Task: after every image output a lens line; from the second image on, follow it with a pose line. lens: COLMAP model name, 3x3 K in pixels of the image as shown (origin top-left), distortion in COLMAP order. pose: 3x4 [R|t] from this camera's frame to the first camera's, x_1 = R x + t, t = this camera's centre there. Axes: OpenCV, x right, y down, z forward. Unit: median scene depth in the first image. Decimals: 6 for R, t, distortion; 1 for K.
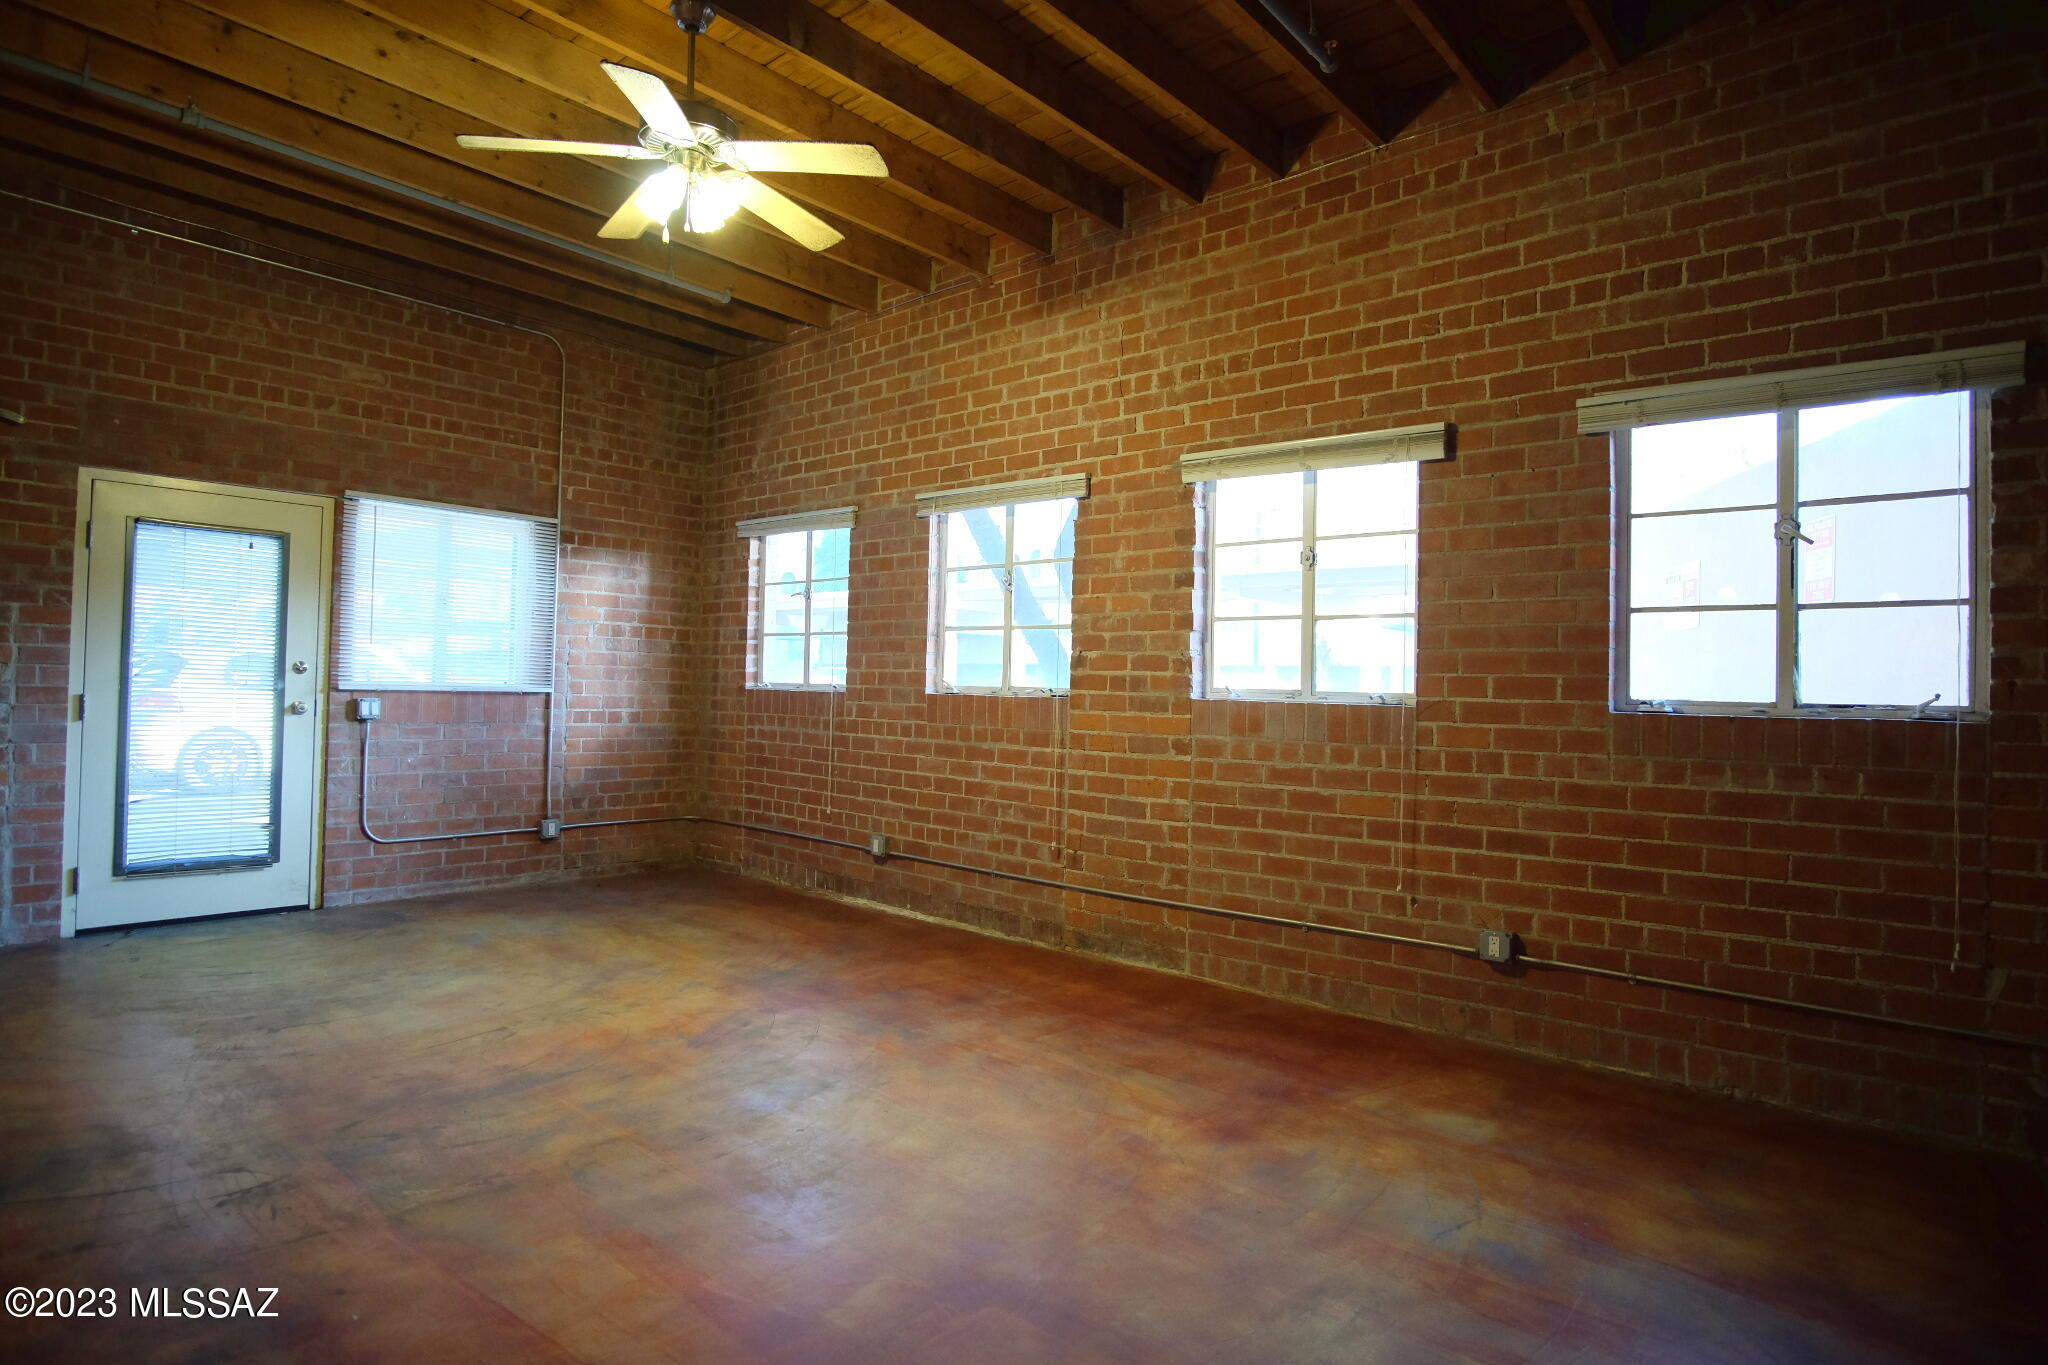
lens RADIAL K [[1096.4, 0, 1015.7], [0, 1096.4, 669.5], [0, 0, 1]] dist [-0.036055, 0.010266]
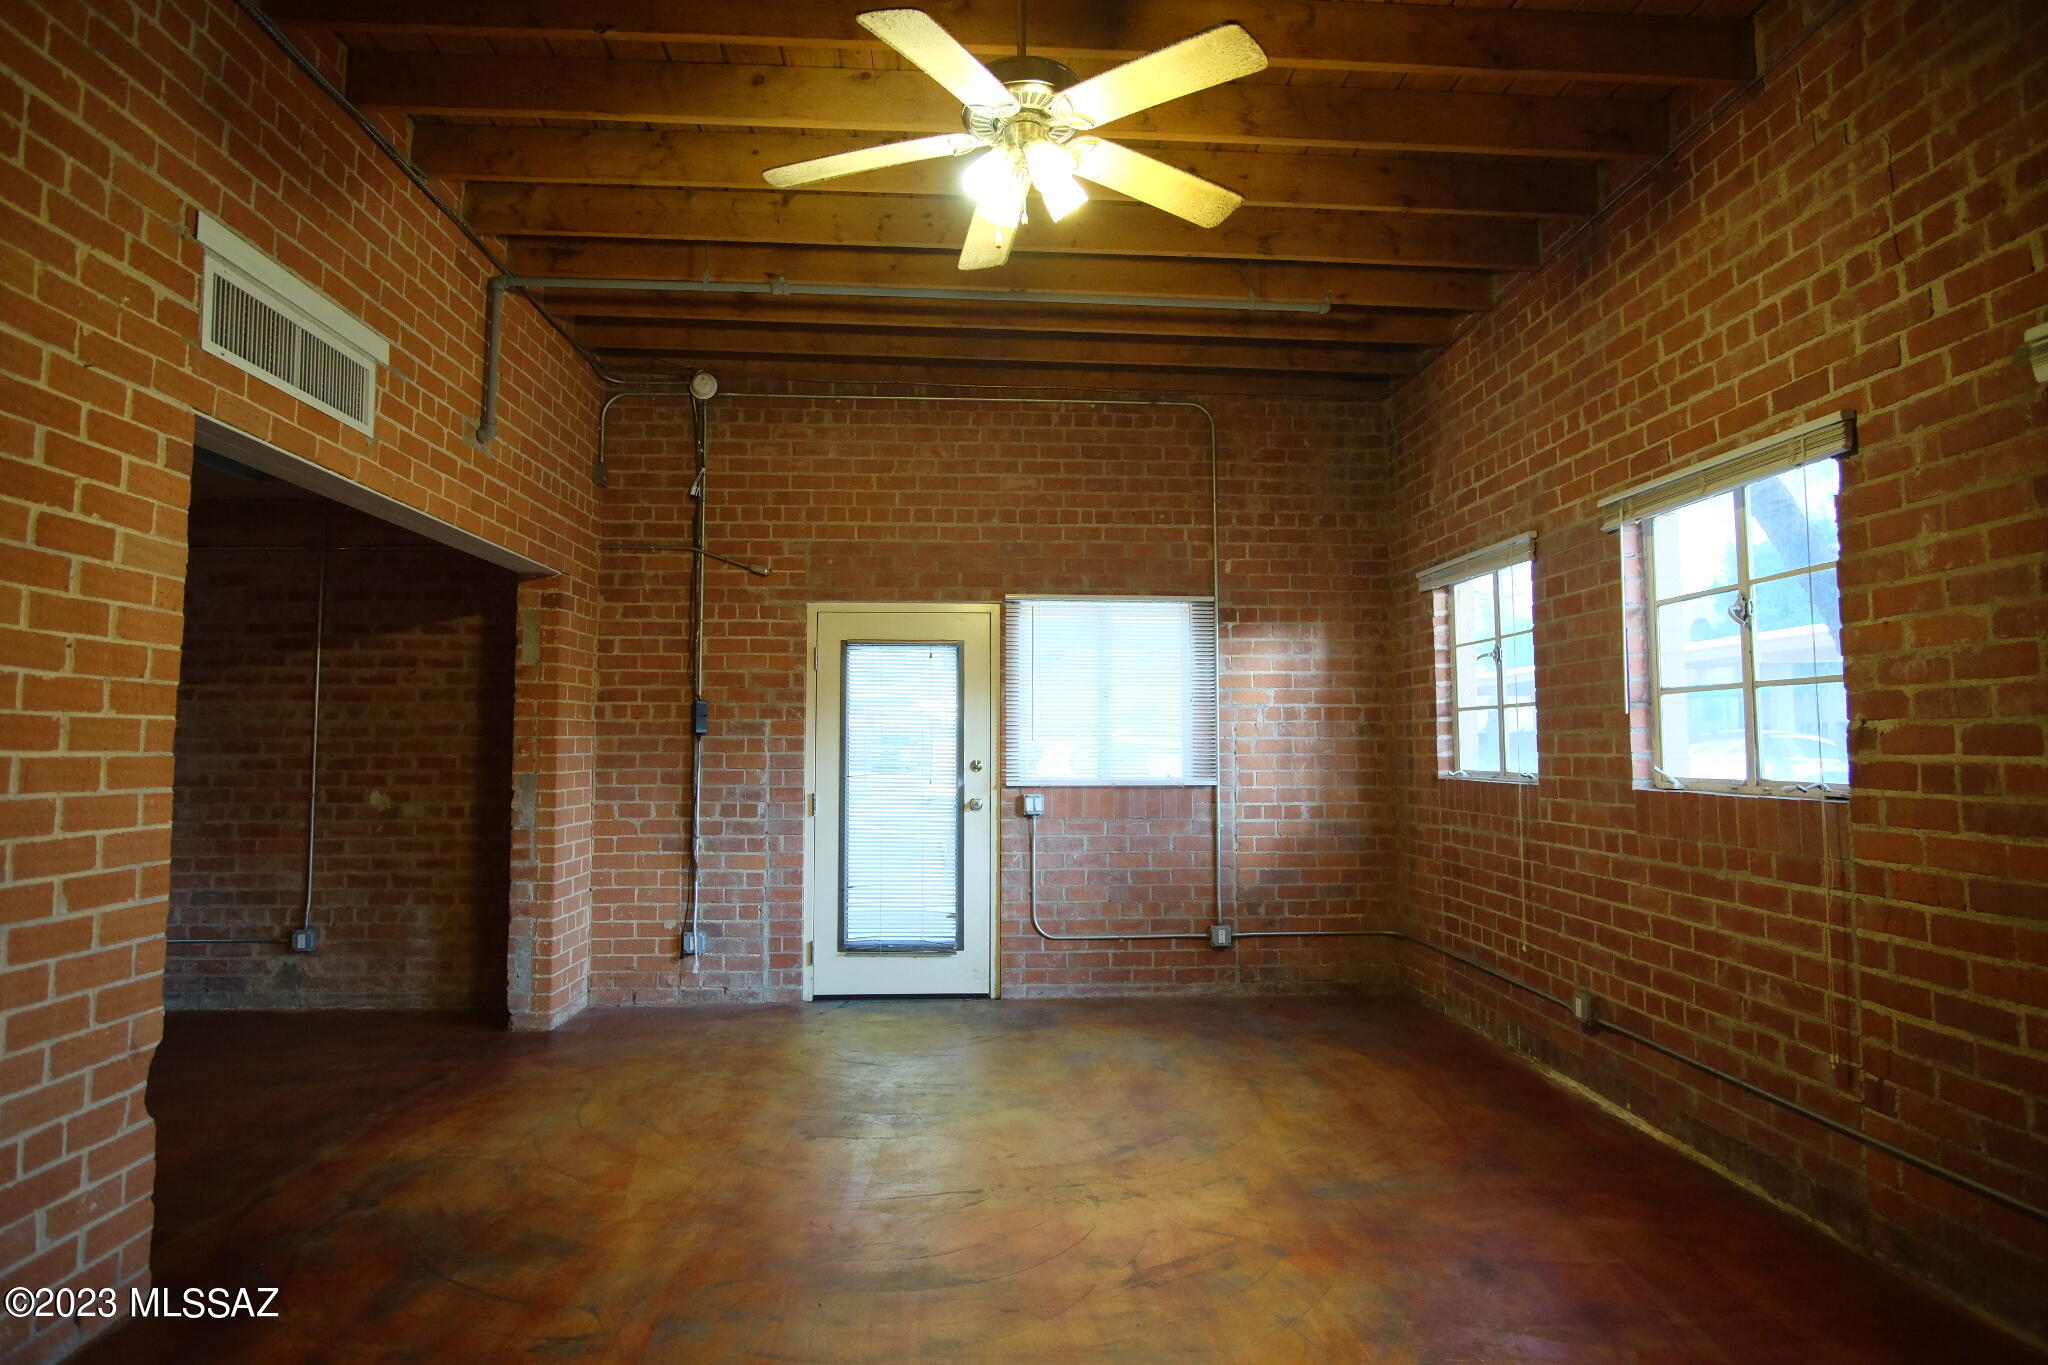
lens RADIAL K [[1097.0, 0, 1024.1], [0, 1097.0, 668.1], [0, 0, 1]] dist [-0.037062, 0.011333]
pose [[0.700643, -0.076315, -0.709419, 0.155116], [0.030639, 0.996564, -0.076945, -0.014375], [0.712854, 0.032175, 0.700574, 0.303485]]
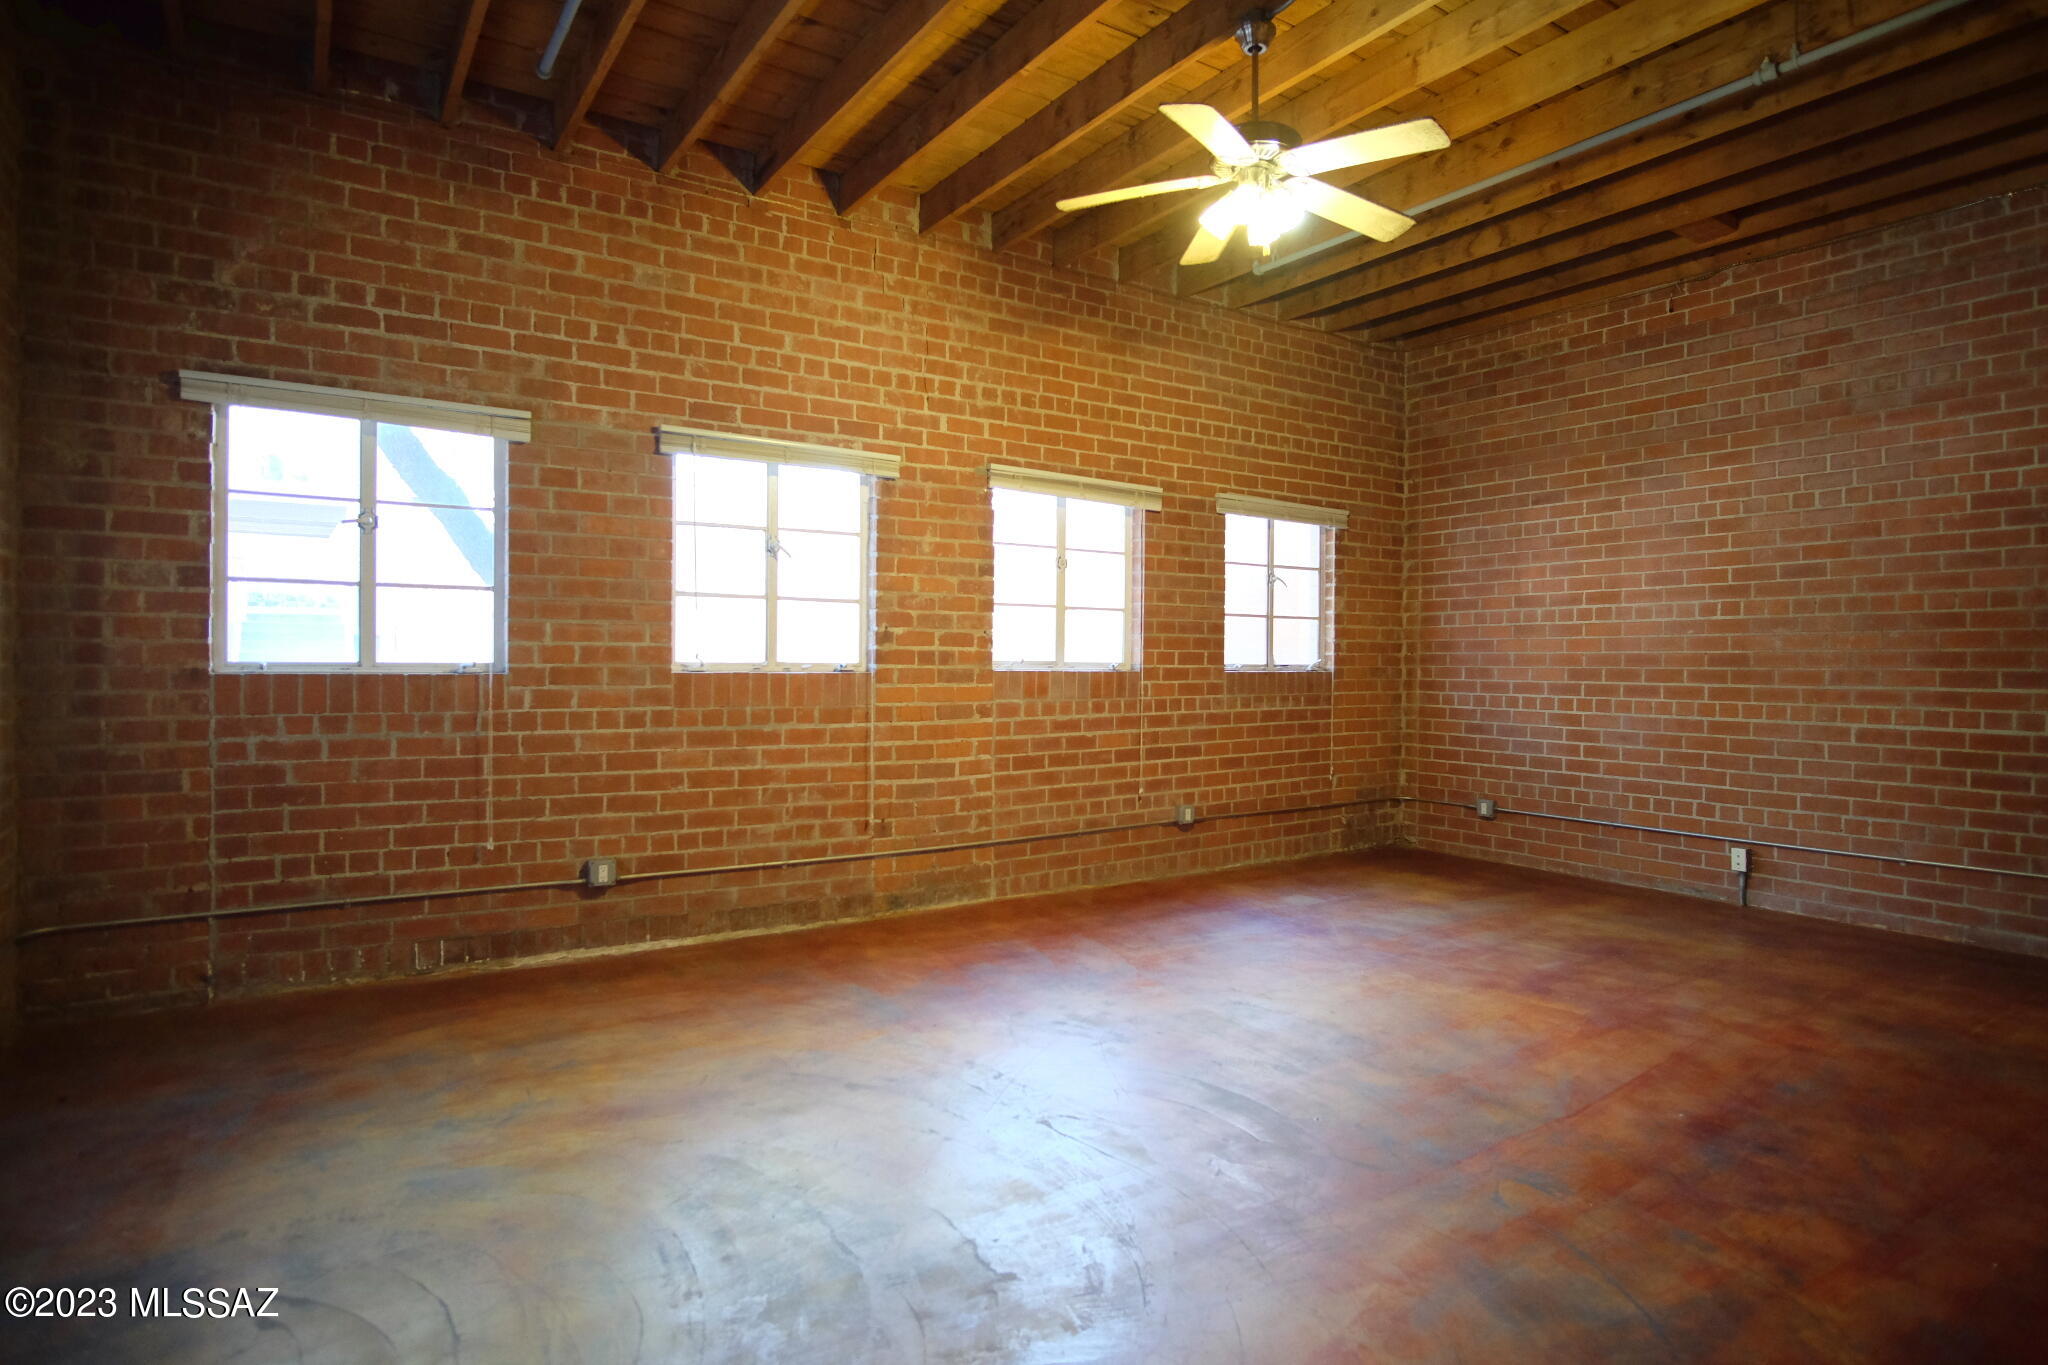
lens RADIAL K [[1093.9, 0, 1023.2], [0, 1093.9, 667.8], [0, 0, 1]] dist [-0.033177, 0.007435]
pose [[0.253064, -0.029067, 0.967013, -0.924612], [-0.018406, 0.999223, 0.034852, -0.016950], [-0.967274, -0.026619, 0.252332, 0.623719]]
